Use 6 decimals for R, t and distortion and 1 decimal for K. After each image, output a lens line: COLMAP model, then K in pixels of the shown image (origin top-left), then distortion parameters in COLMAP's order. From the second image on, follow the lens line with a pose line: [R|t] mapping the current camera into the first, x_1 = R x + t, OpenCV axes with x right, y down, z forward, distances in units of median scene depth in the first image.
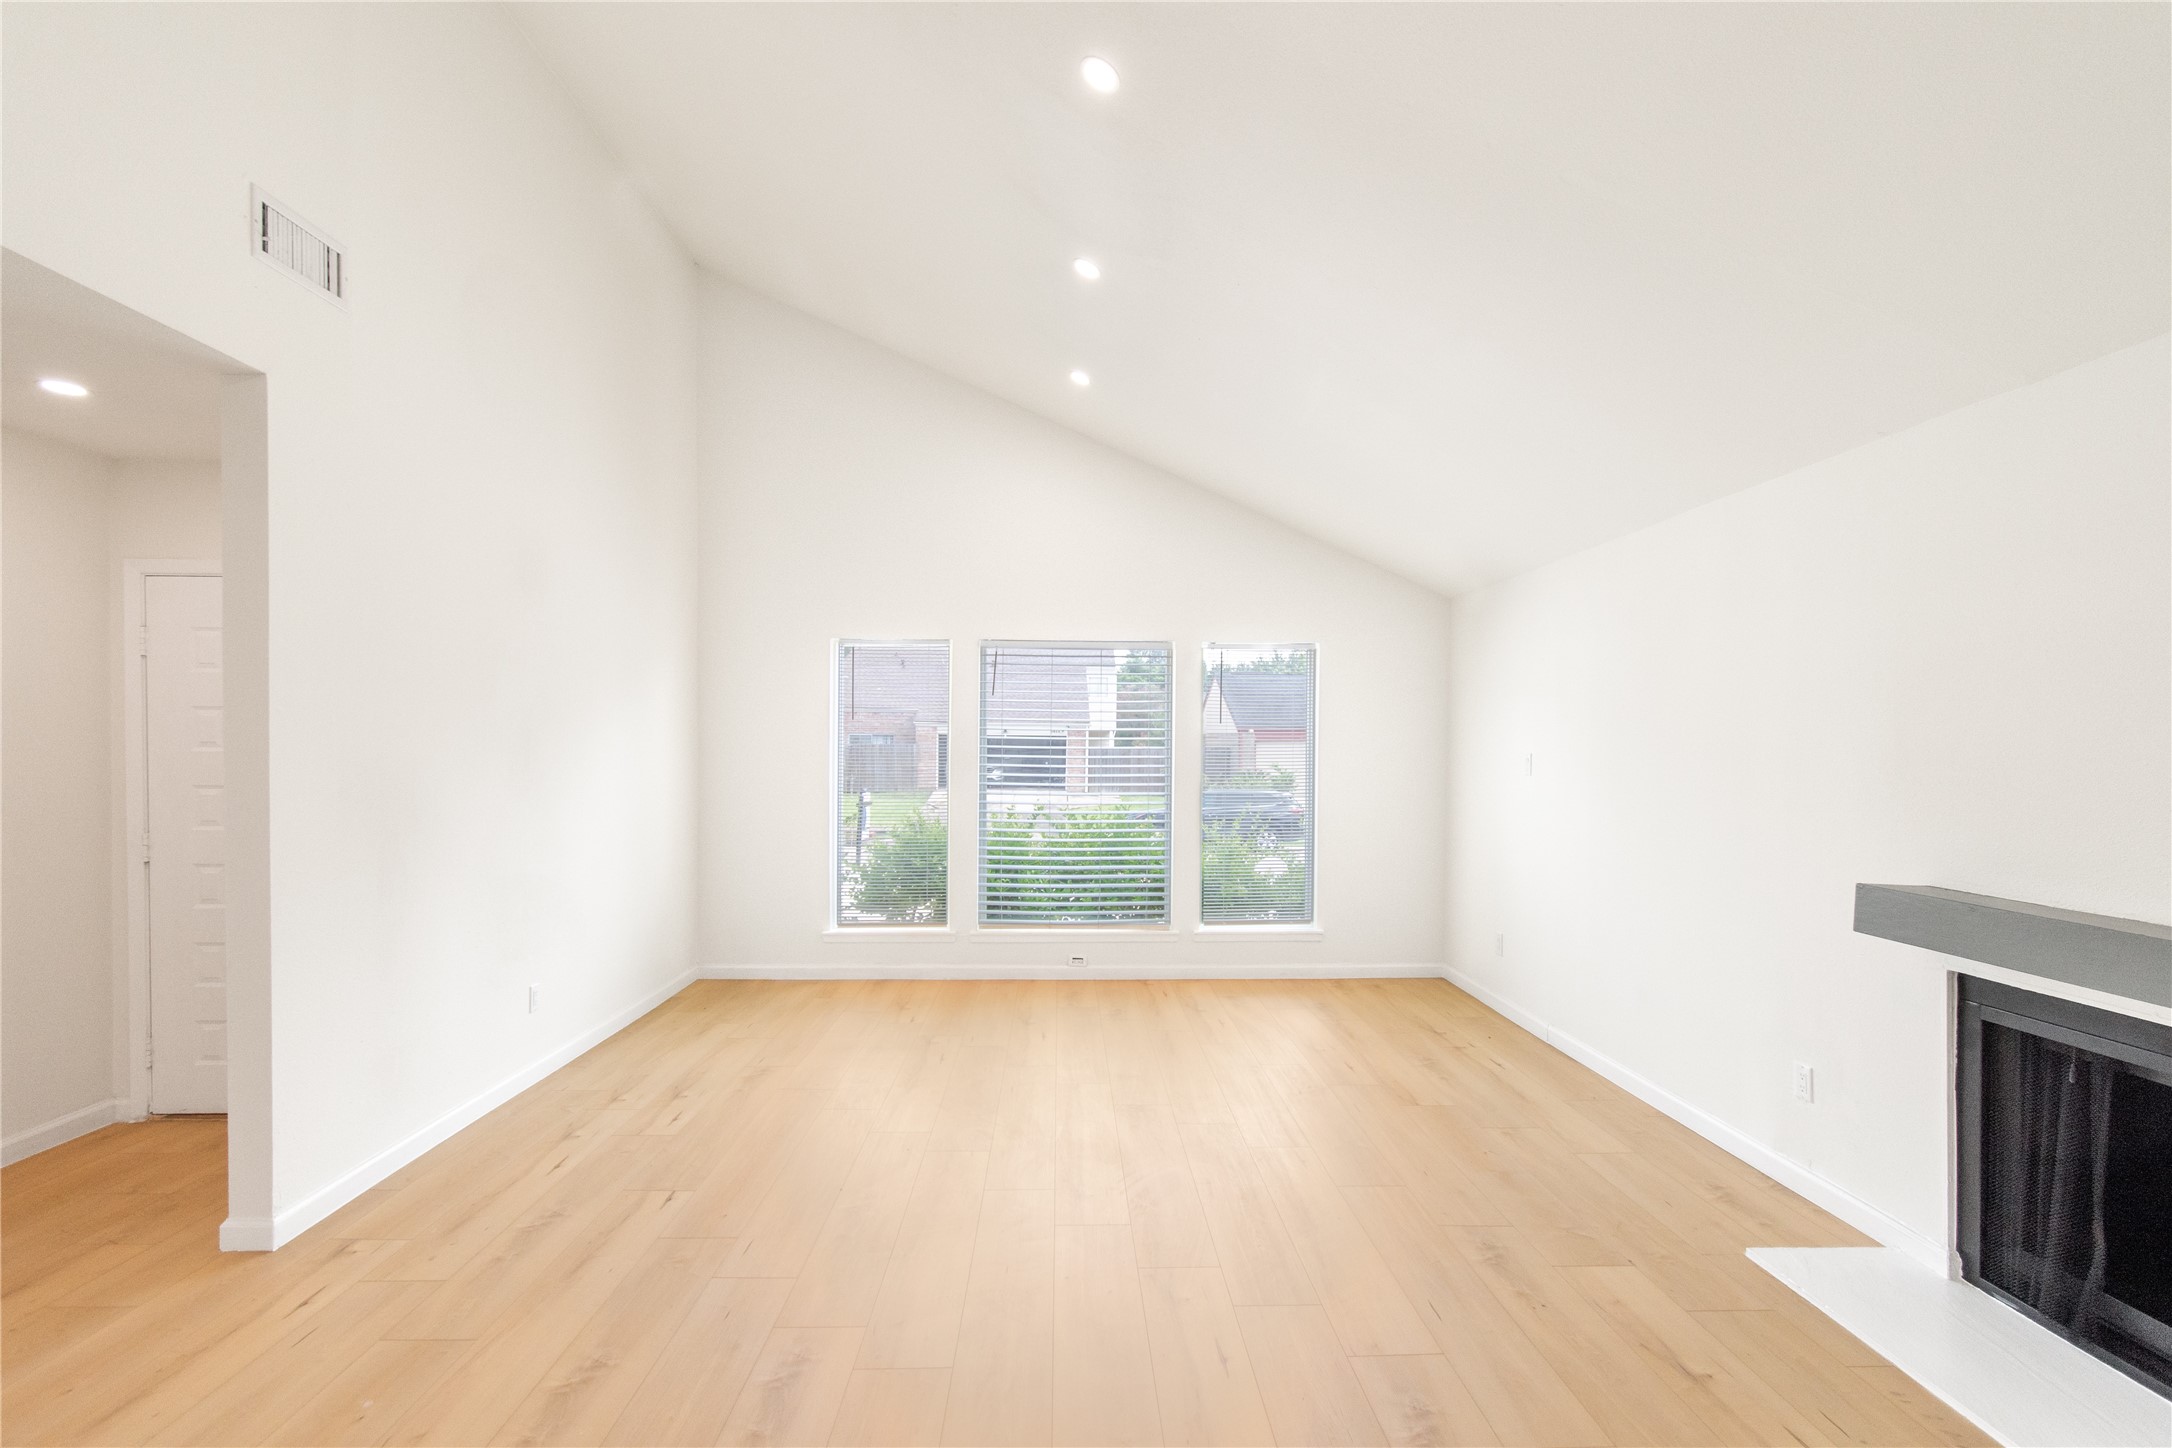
lens RADIAL K [[984.6, 0, 1116.9], [0, 984.6, 754.7], [0, 0, 1]] dist [0.000837, -0.000218]
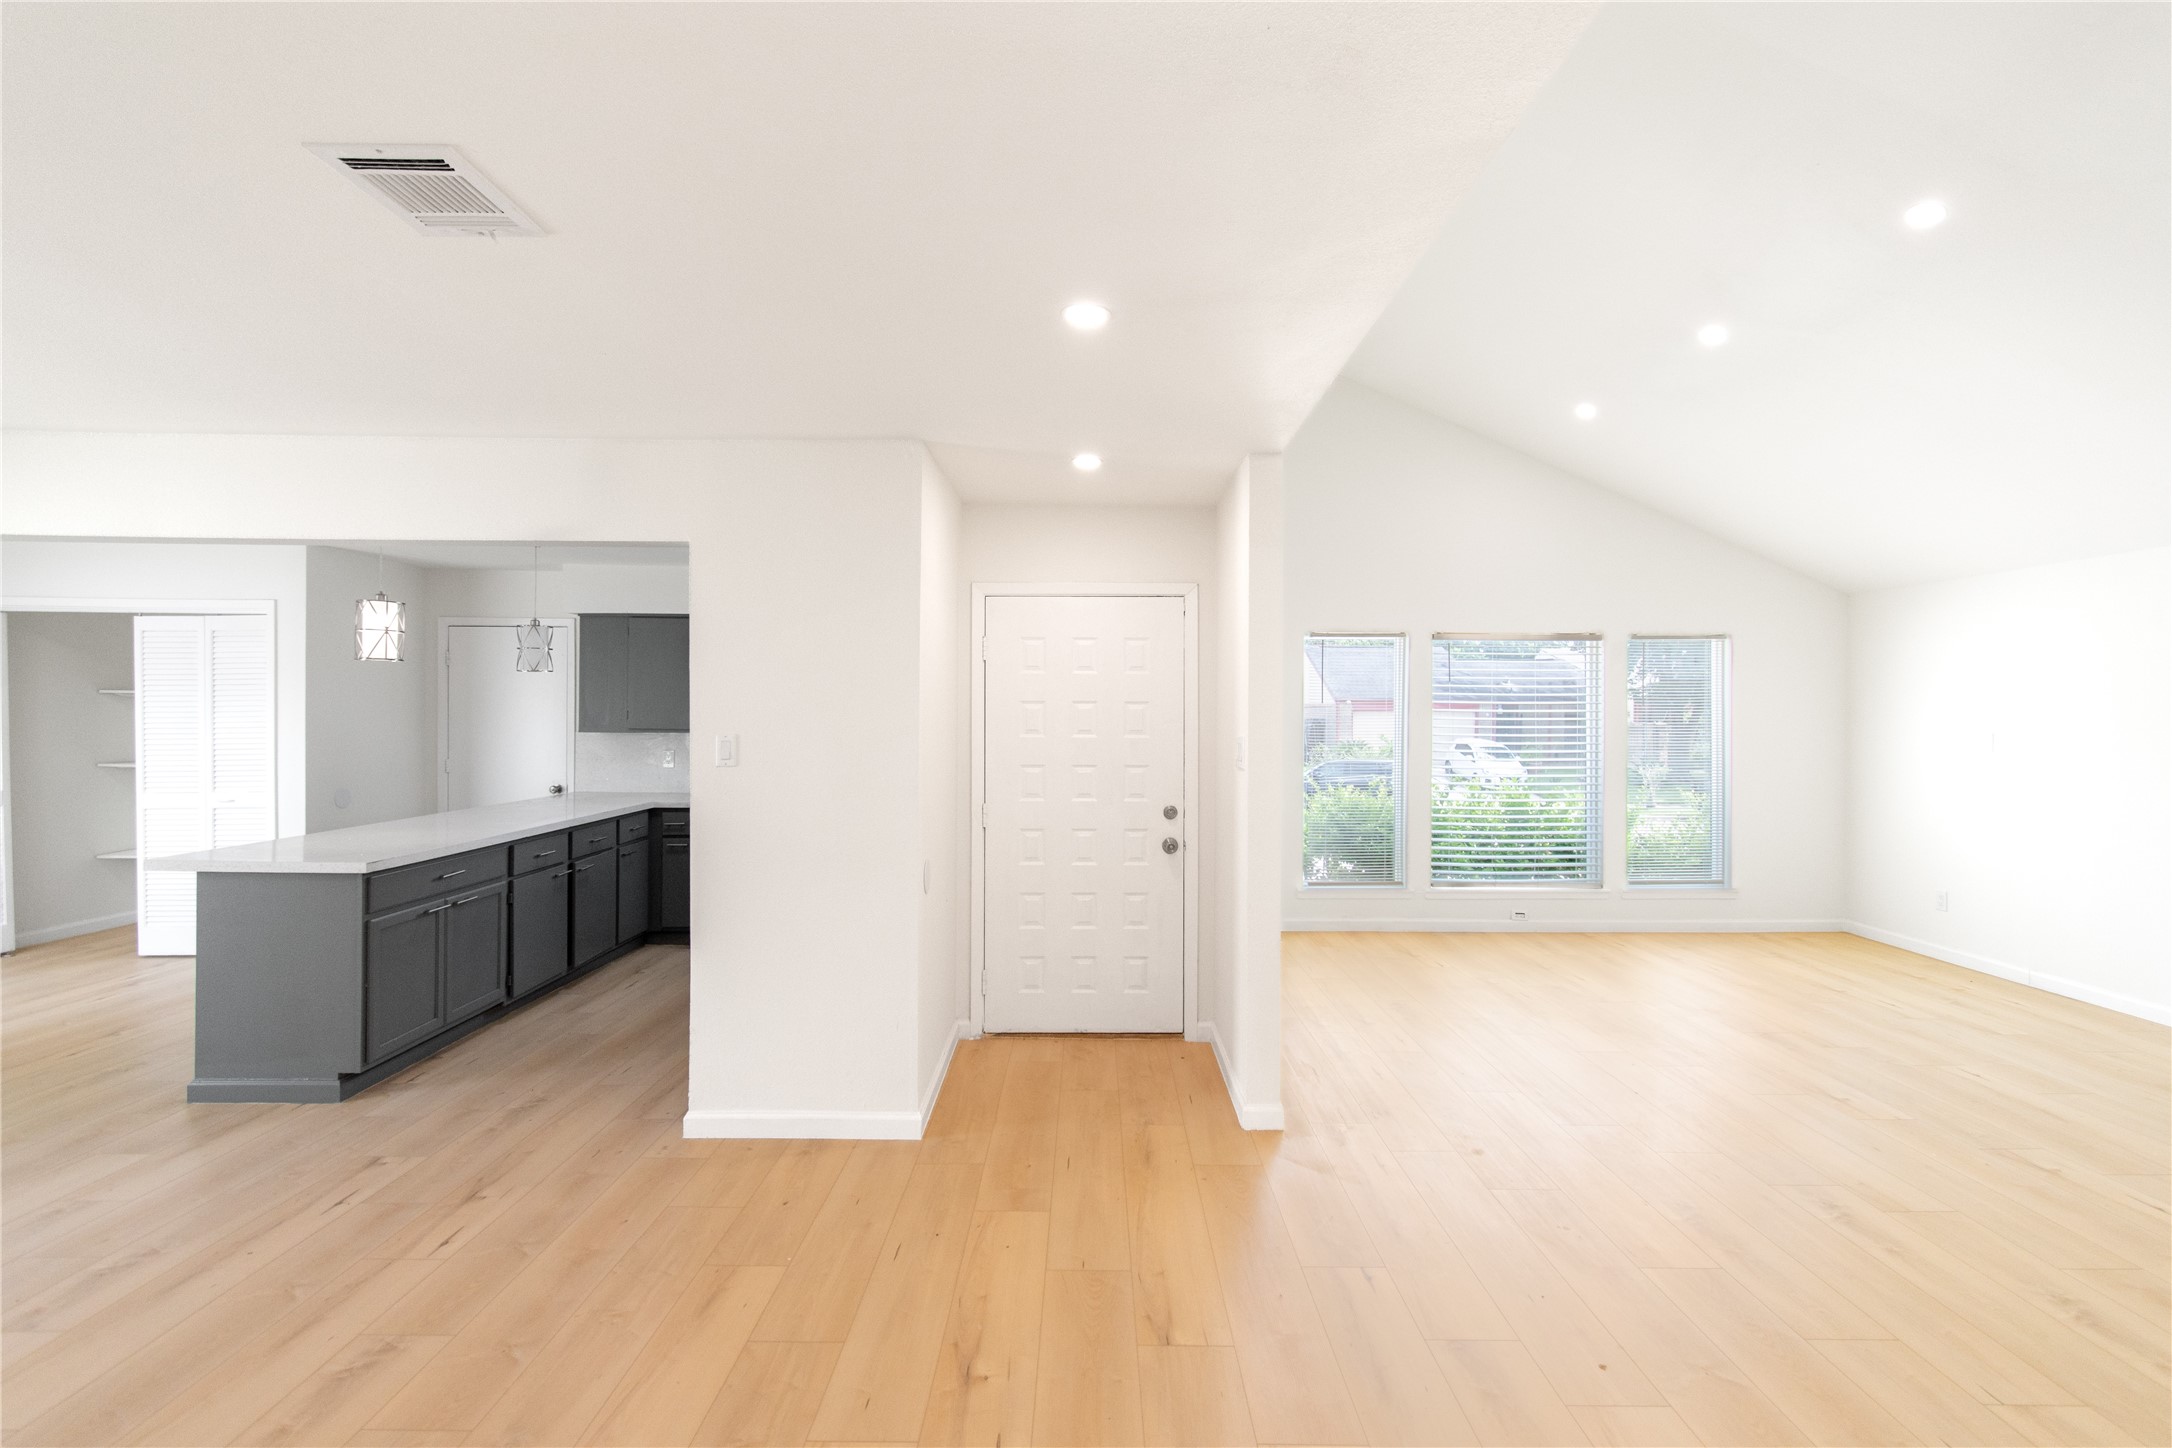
lens RADIAL K [[959.8, 0, 1096.1], [0, 959.8, 716.5], [0, 0, 1]] dist [0.003062, -0.000412]
pose [[0.999706, -0.001578, -0.024188, -0.531445], [0.001381, 0.999966, -0.008136, -0.012721], [0.024200, 0.008100, 0.999674, -0.129659]]
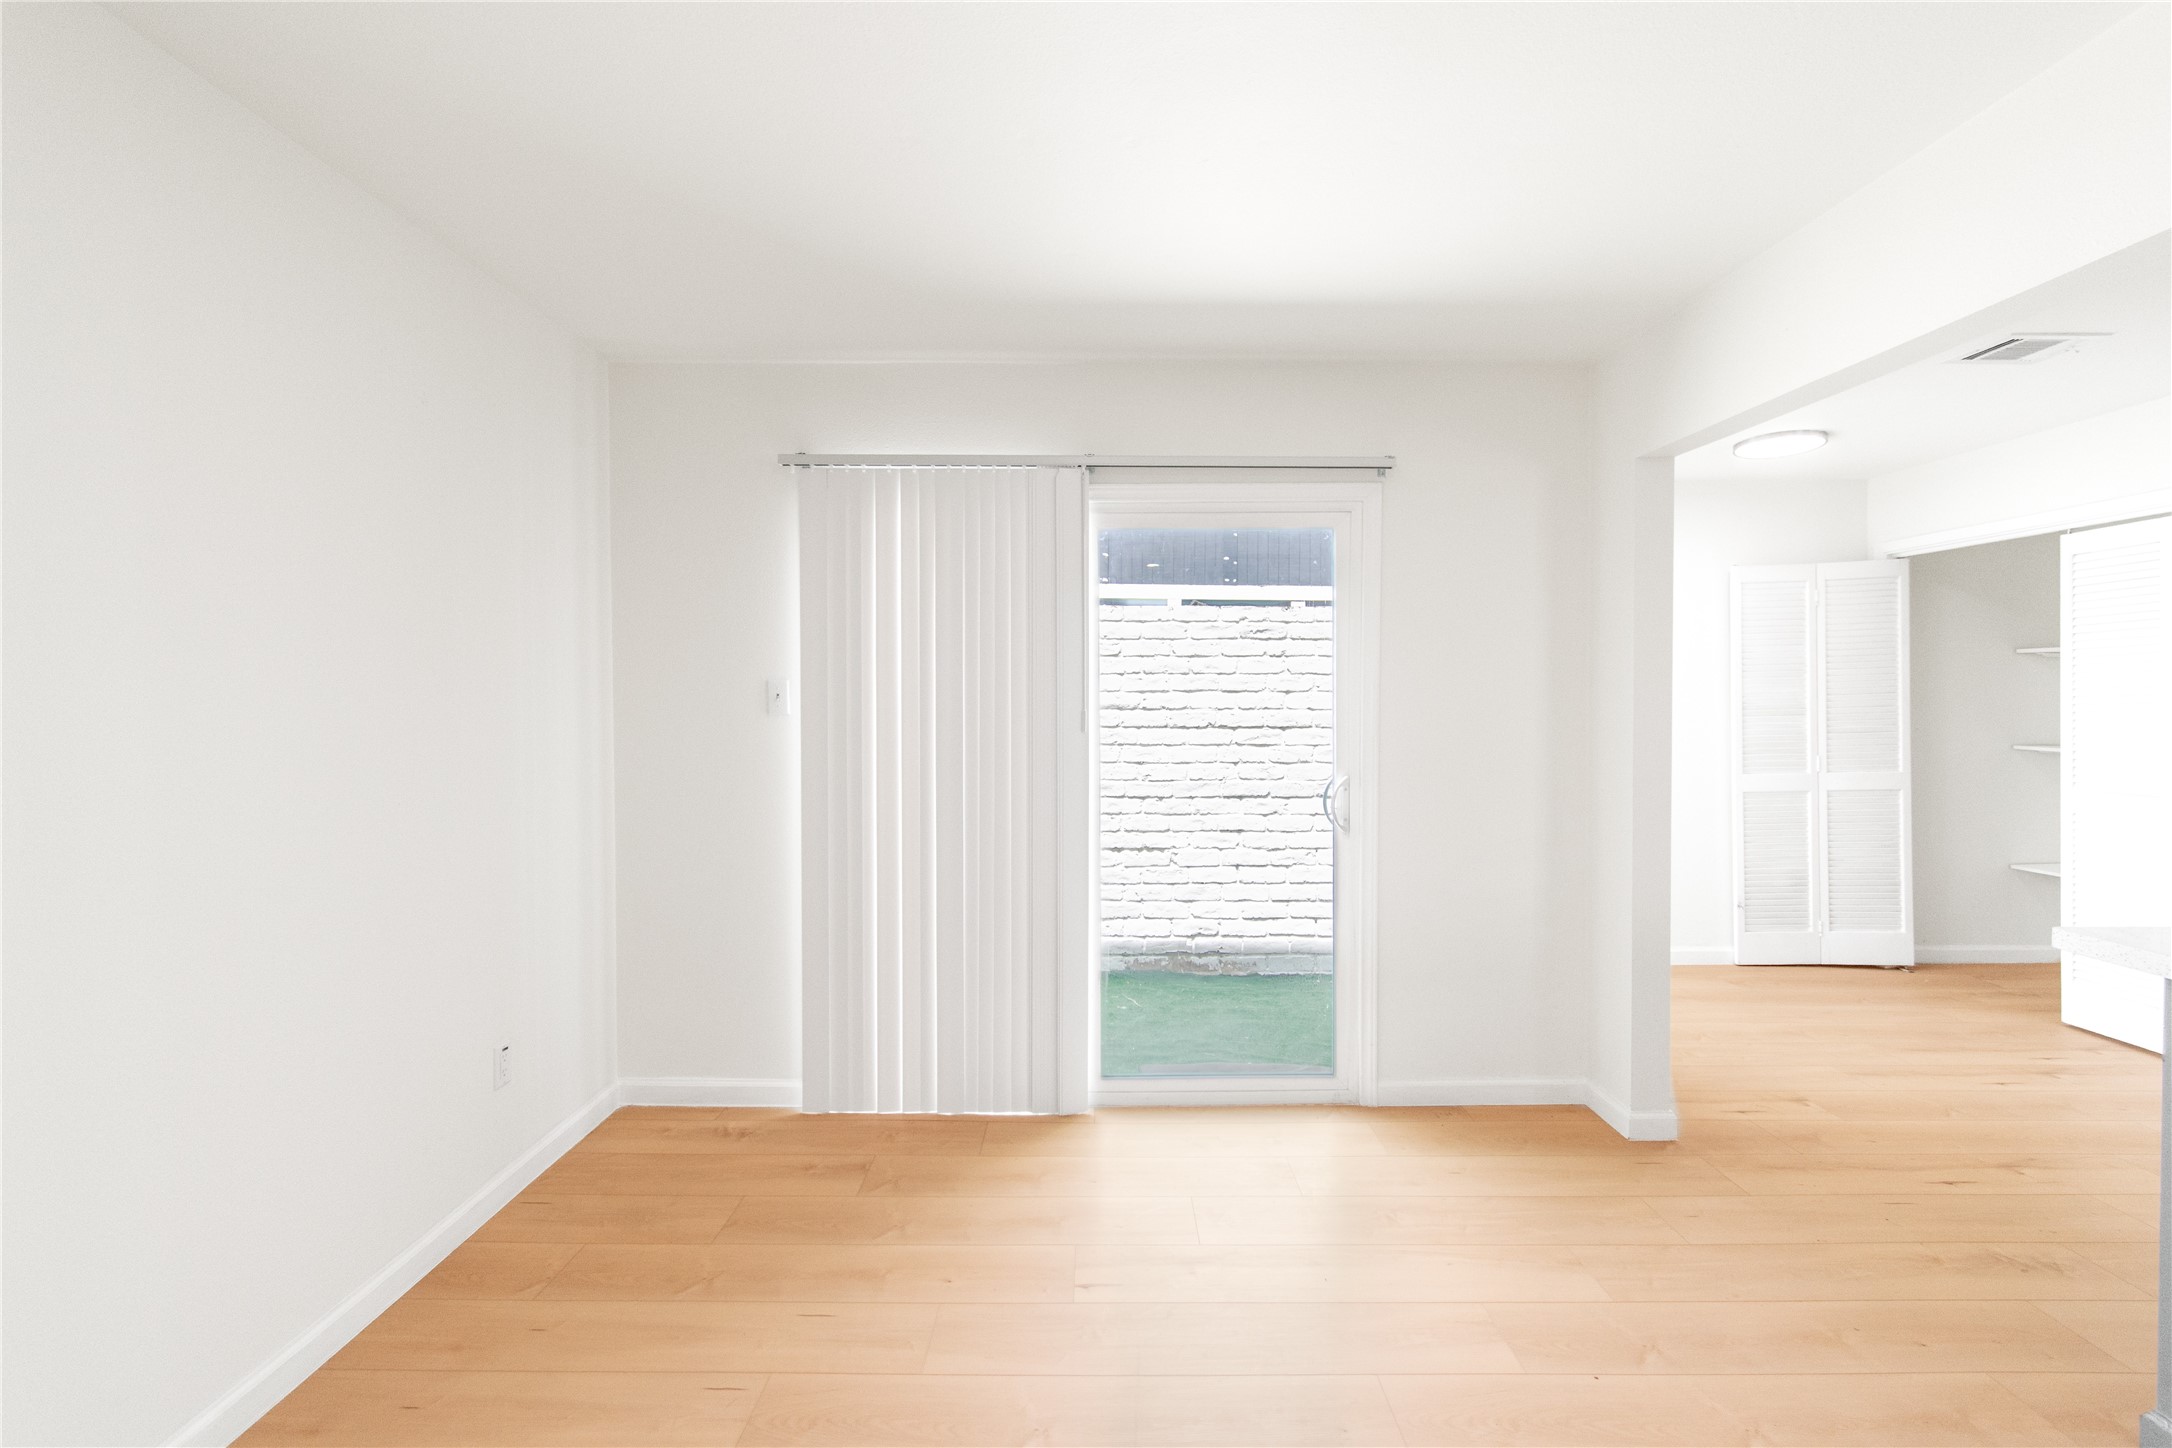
lens RADIAL K [[959.8, 0, 1096.1], [0, 959.8, 716.5], [0, 0, 1]] dist [0.003062, -0.000412]
pose [[-0.030592, 0.010127, -0.999481, -0.832509], [-0.008292, 0.999912, 0.010385, 0.002945], [0.999498, 0.008606, -0.030505, 0.166542]]
